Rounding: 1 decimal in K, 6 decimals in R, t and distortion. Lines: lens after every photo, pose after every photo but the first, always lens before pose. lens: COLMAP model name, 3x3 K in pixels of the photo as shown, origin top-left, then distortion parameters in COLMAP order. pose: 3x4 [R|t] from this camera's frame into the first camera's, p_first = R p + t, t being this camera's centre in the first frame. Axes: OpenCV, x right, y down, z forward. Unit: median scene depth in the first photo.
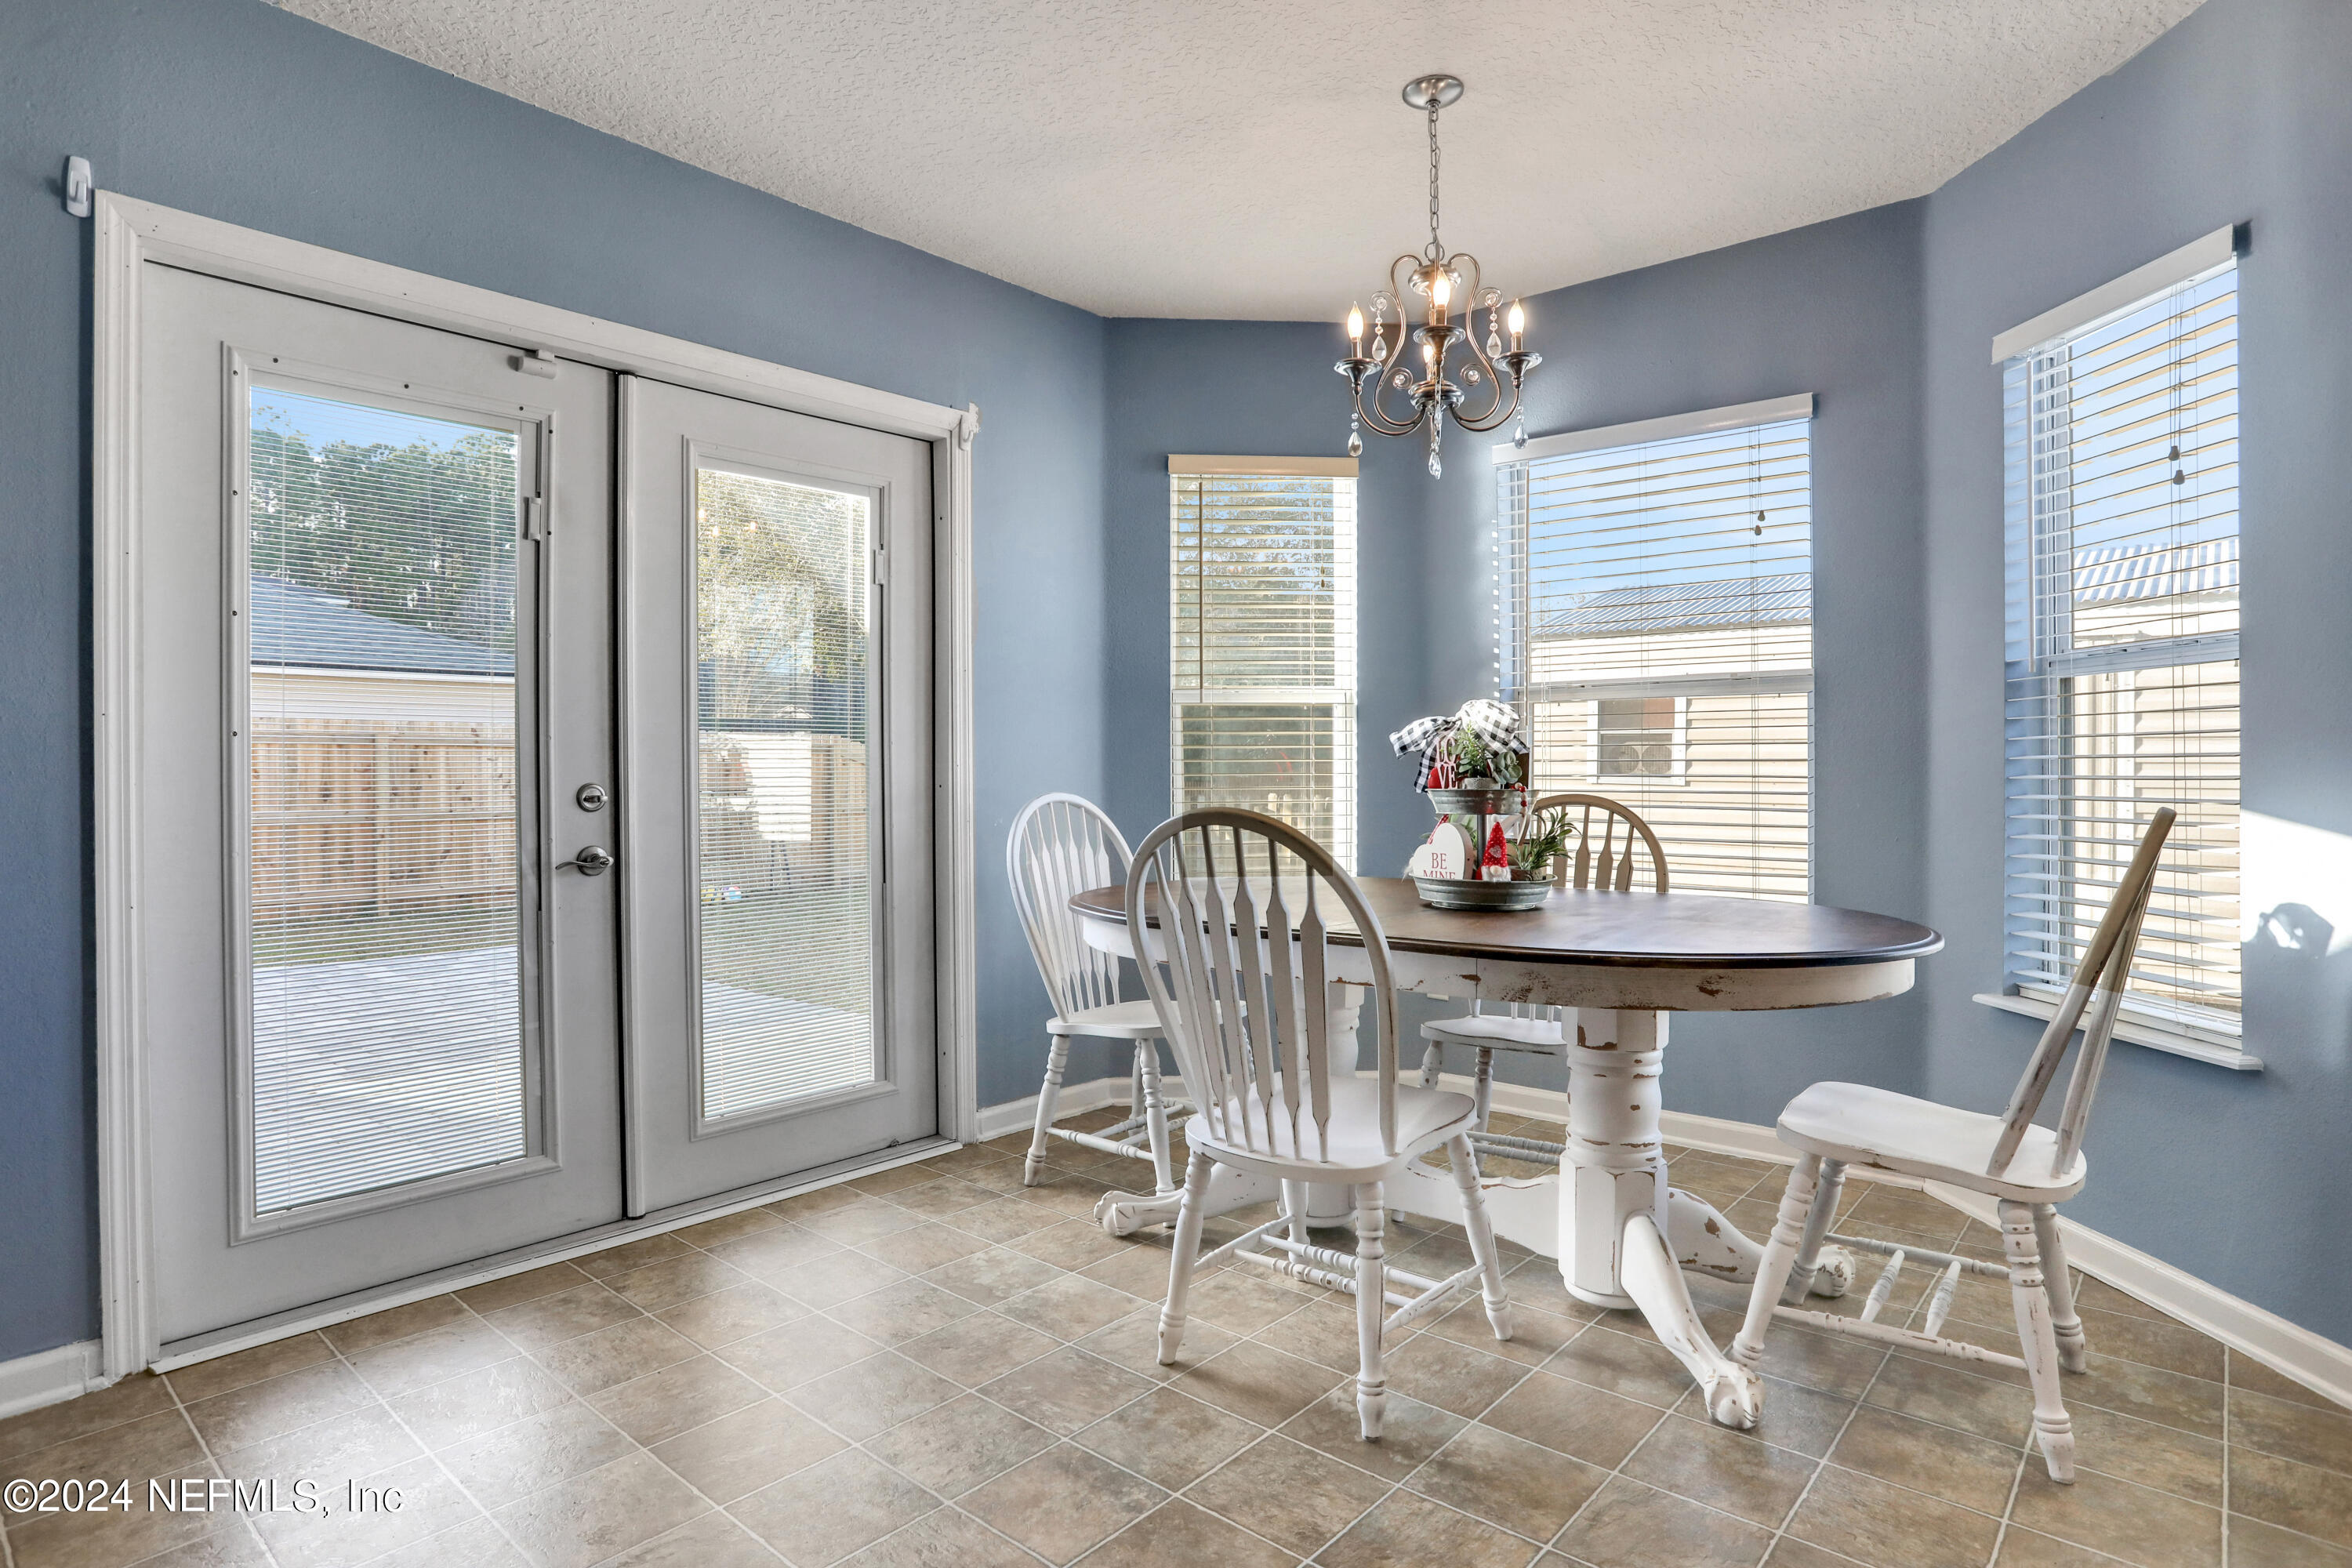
lens RADIAL K [[1219.0, 0, 1183.1], [0, 1219.0, 772.0], [0, 0, 1]] dist [-0.078956, 0.032284]
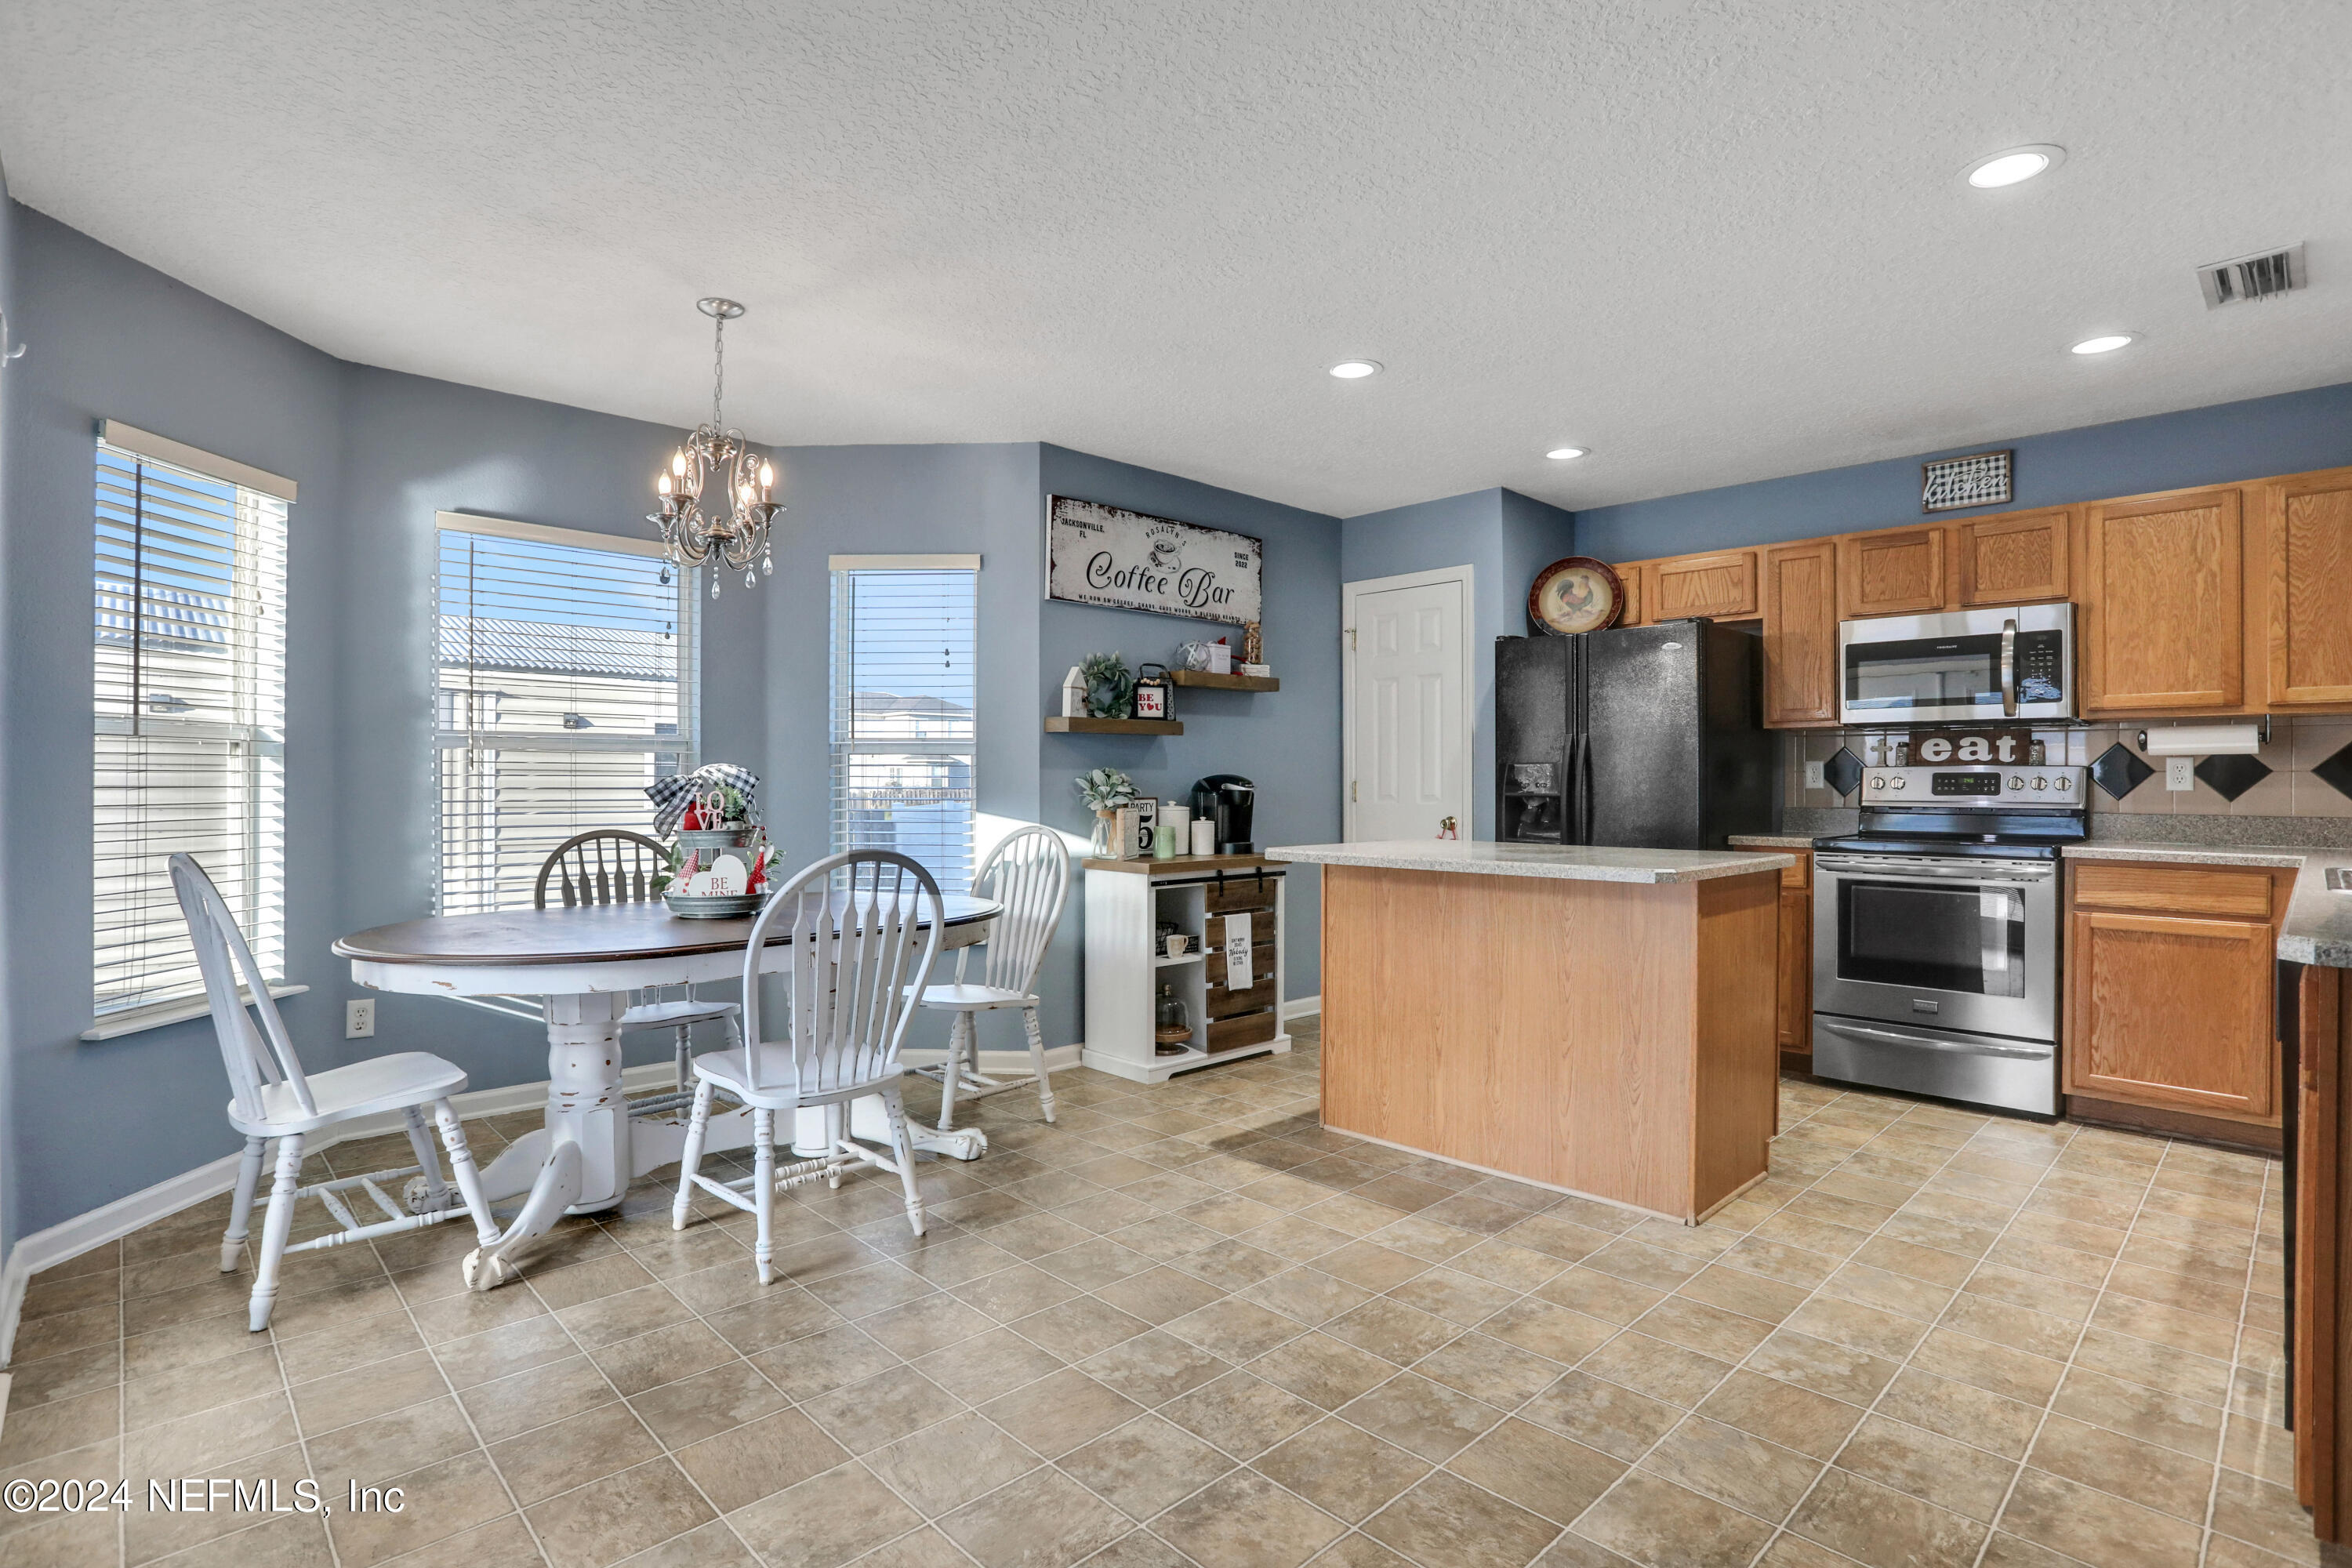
lens RADIAL K [[1152.4, 0, 1176.0], [0, 1152.4, 784.0], [0, 0, 1]] dist [-0.067579, 0.044823]
pose [[0.087292, -0.002204, 0.996180, -1.013322], [-0.003486, 0.999991, 0.002518, -0.042791], [-0.996177, -0.003693, 0.087284, 0.380735]]
